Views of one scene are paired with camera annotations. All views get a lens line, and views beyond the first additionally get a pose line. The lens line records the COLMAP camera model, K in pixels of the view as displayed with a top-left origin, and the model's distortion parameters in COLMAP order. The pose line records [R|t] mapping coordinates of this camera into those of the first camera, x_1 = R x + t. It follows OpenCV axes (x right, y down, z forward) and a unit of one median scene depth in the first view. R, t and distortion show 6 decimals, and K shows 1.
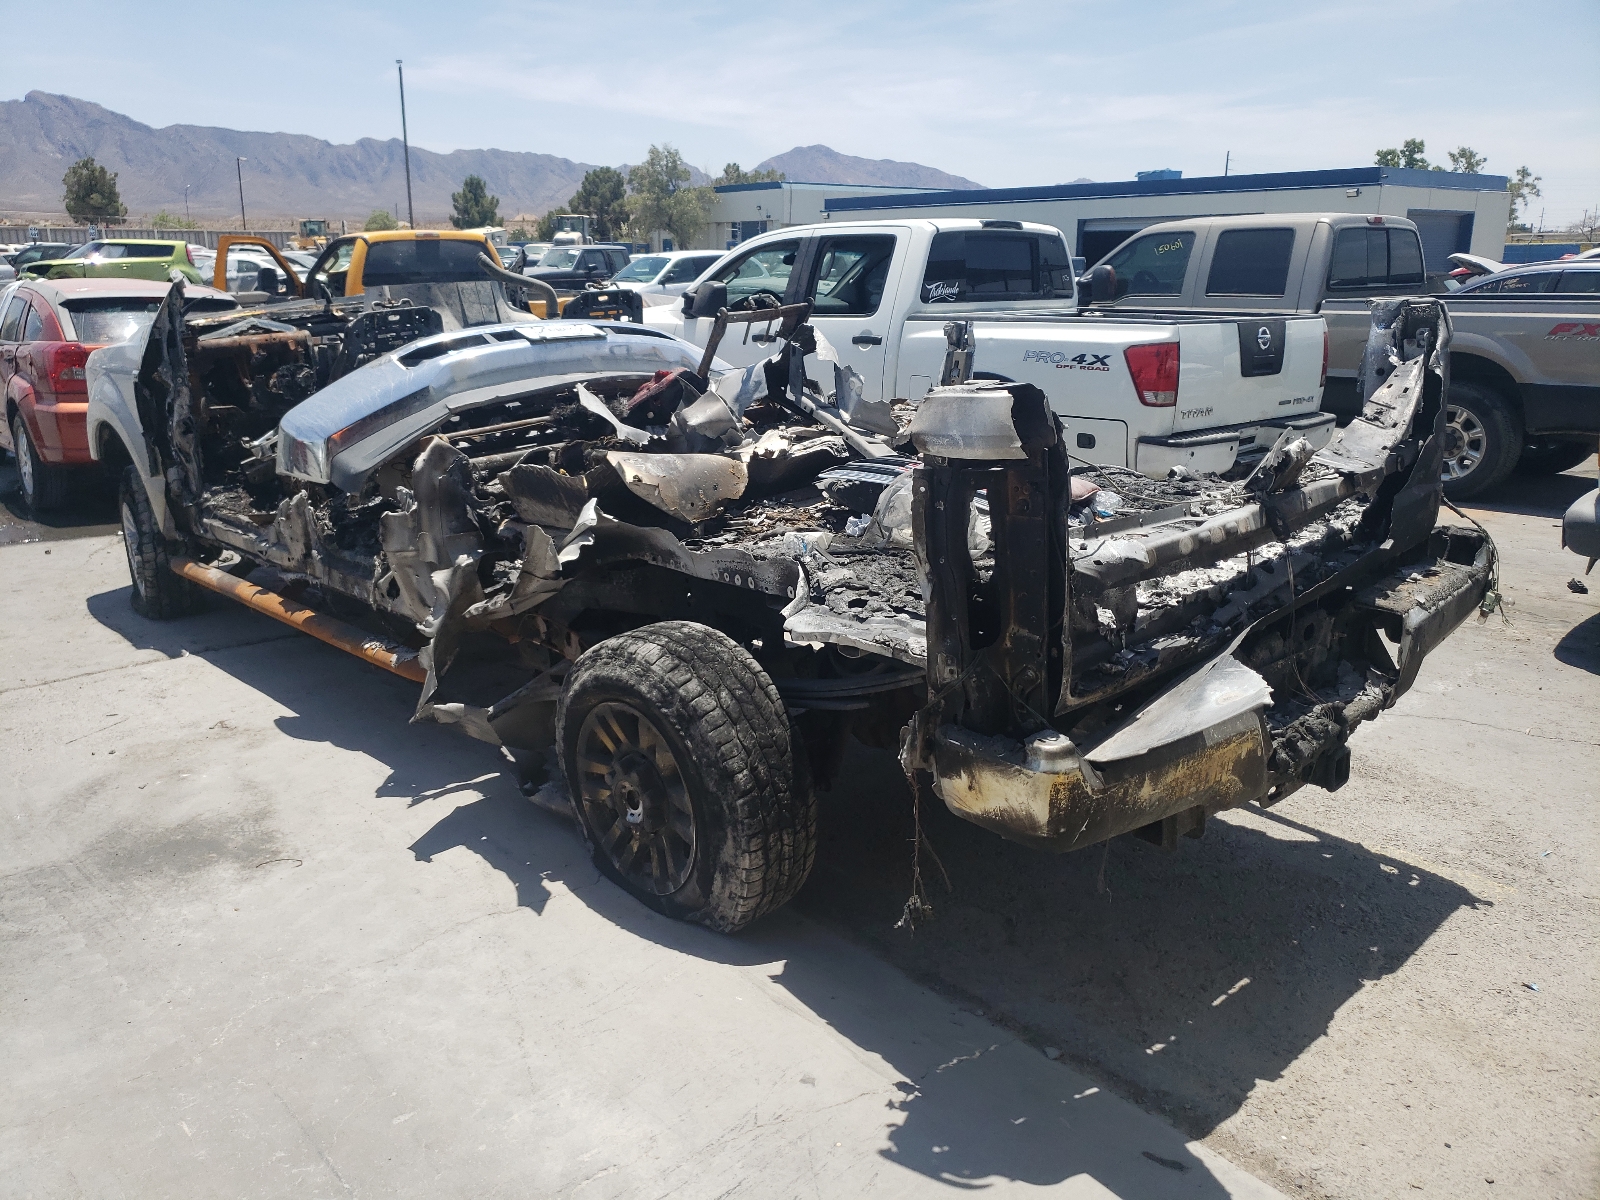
lens RADIAL K [[1252.9, 0, 789.3], [0, 1252.9, 596.6], [0, 0, 1]] dist [0.011311, 0.002015]
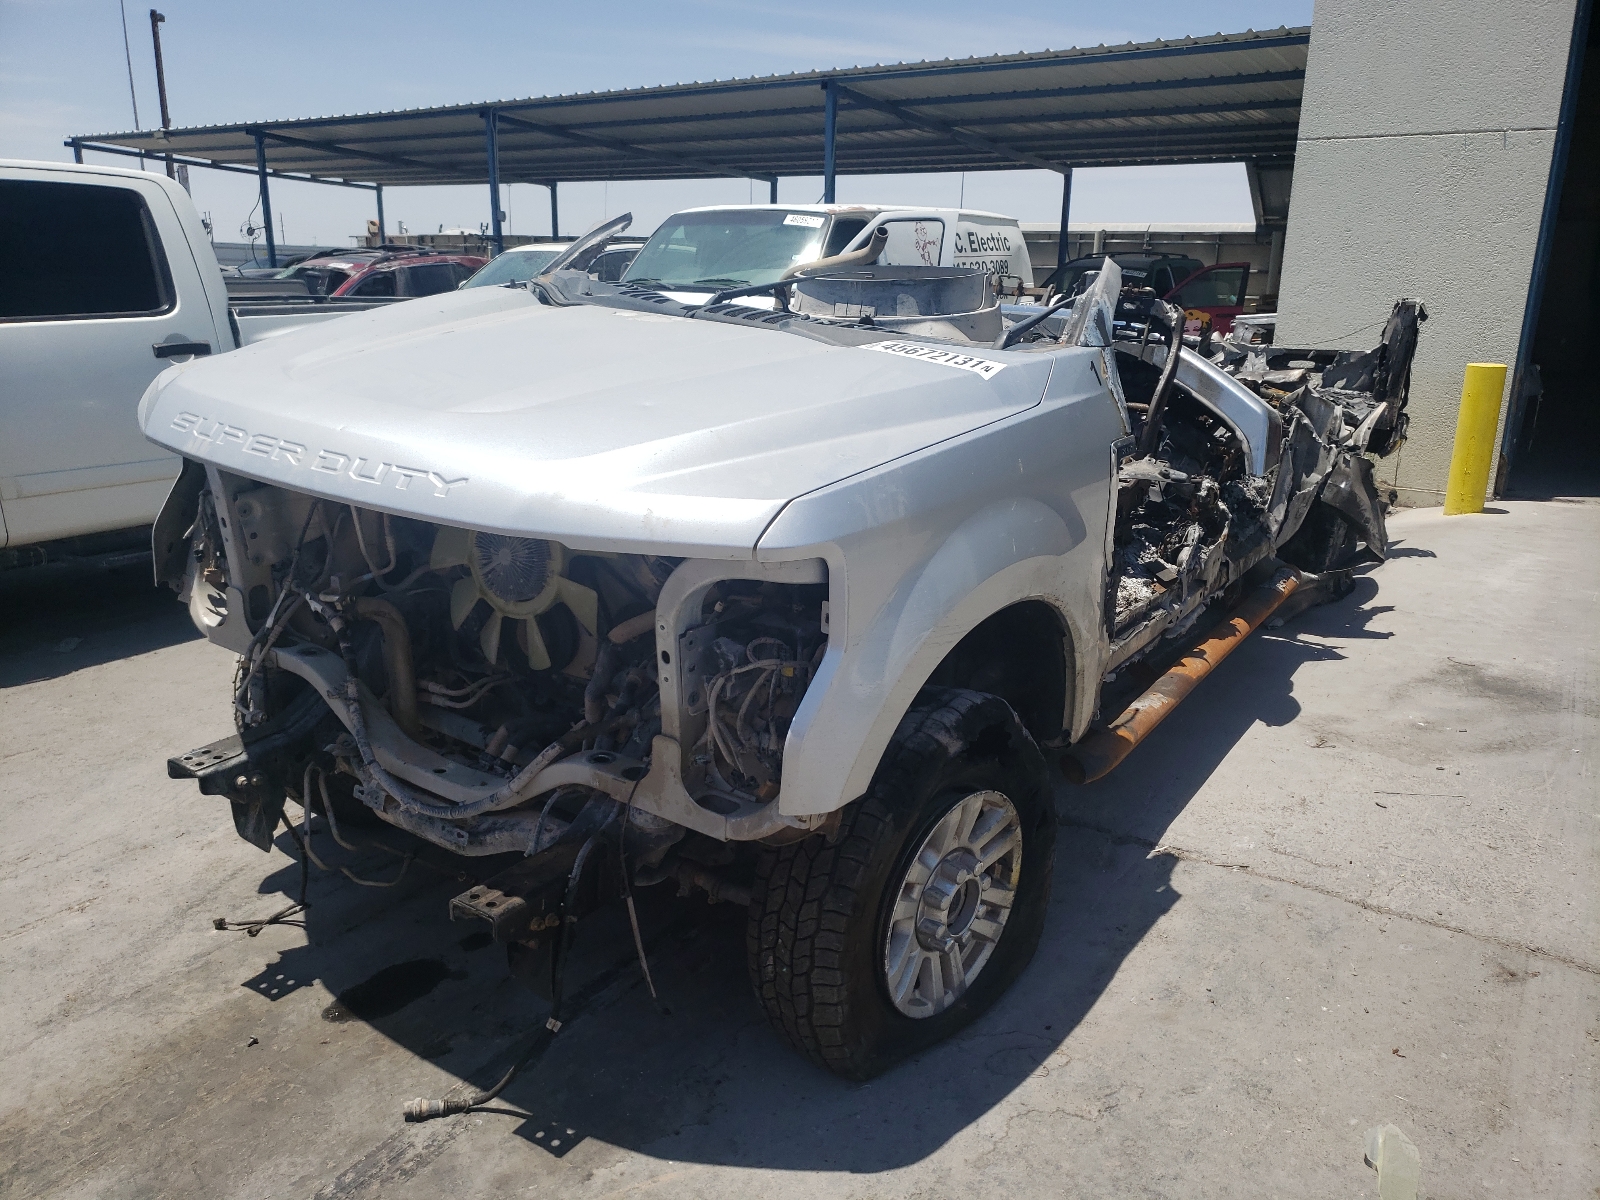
lens RADIAL K [[1252.9, 0, 794.3], [0, 1252.9, 598.6], [0, 0, 1]] dist [0.011311, 0.002015]
pose [[-0.237656, -0.248707, 0.938970, -1.394096], [0.244432, 0.920246, 0.305615, -0.438933], [-0.940092, 0.302146, -0.157910, 1.706701]]
